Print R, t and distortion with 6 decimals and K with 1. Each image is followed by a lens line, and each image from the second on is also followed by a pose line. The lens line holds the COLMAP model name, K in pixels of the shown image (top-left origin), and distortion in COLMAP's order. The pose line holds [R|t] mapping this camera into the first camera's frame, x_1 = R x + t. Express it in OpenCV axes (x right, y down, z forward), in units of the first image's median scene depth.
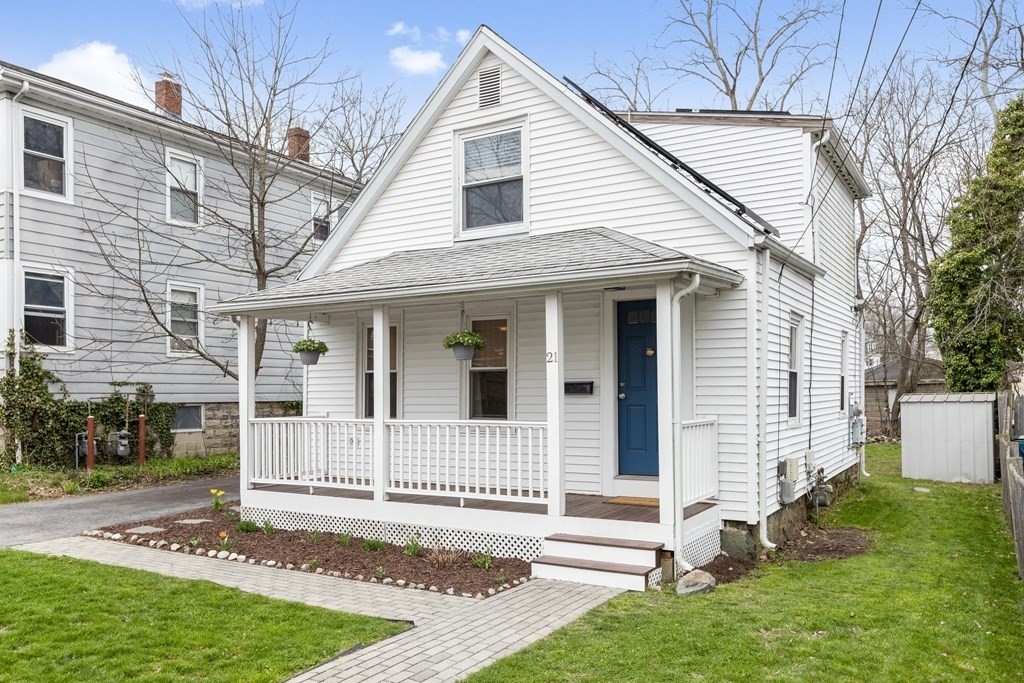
lens RADIAL K [[800.5, 0, 501.0], [0, 800.5, 341.6], [0, 0, 1]] dist [0.001662, 0.000984]
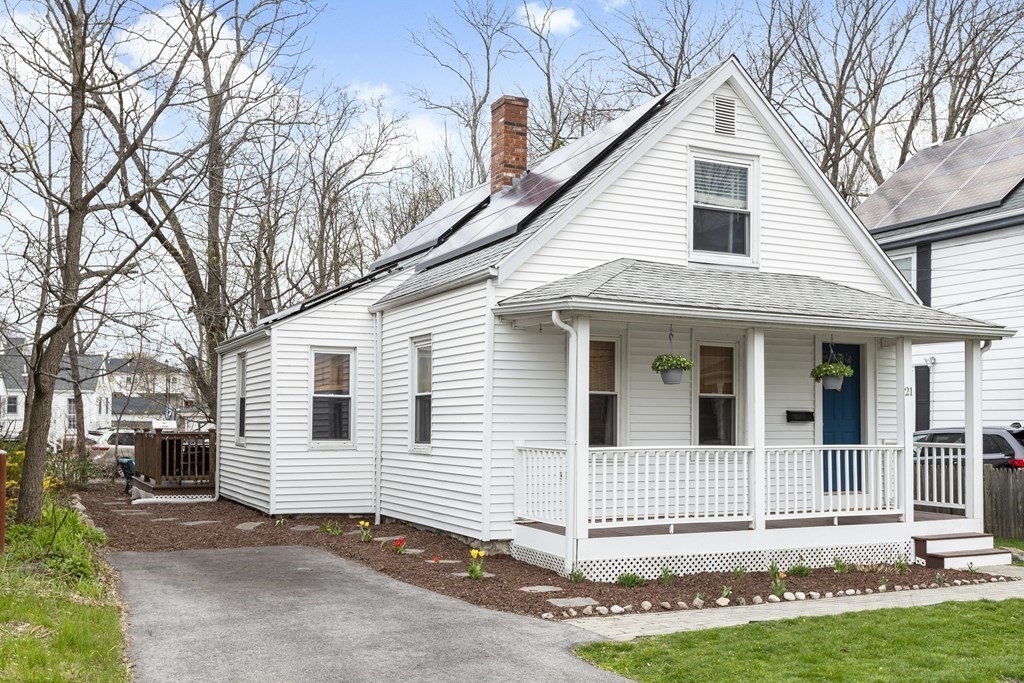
lens RADIAL K [[1032.7, 0, 508.8], [0, 1032.7, 344.3], [0, 0, 1]] dist [0.005166, 0.000000]
pose [[0.527515, 0.071013, 0.846573, -1.267100], [-0.065734, 0.996925, -0.042665, 0.042902], [-0.846999, -0.033142, 0.530561, 0.544502]]
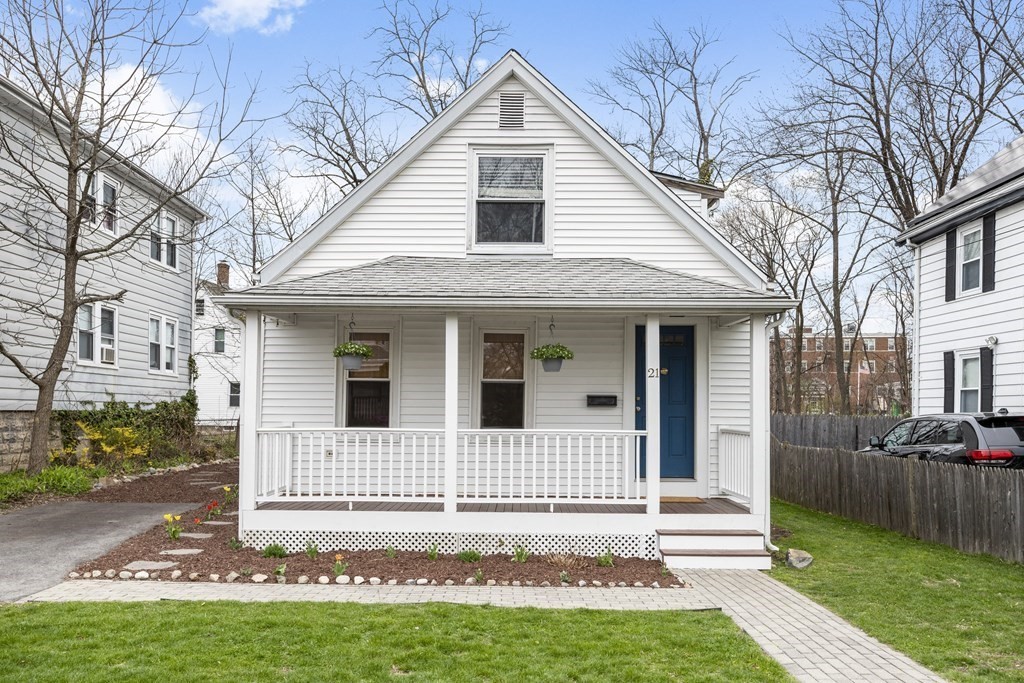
lens RADIAL K [[800.5, 0, 504.1], [0, 800.5, 350.8], [0, 0, 1]] dist [0.001662, 0.000984]
pose [[0.858332, 0.047304, 0.510909, -0.552737], [-0.046117, 0.998823, -0.015001, 0.010982], [-0.511018, -0.010686, 0.859504, 0.110502]]
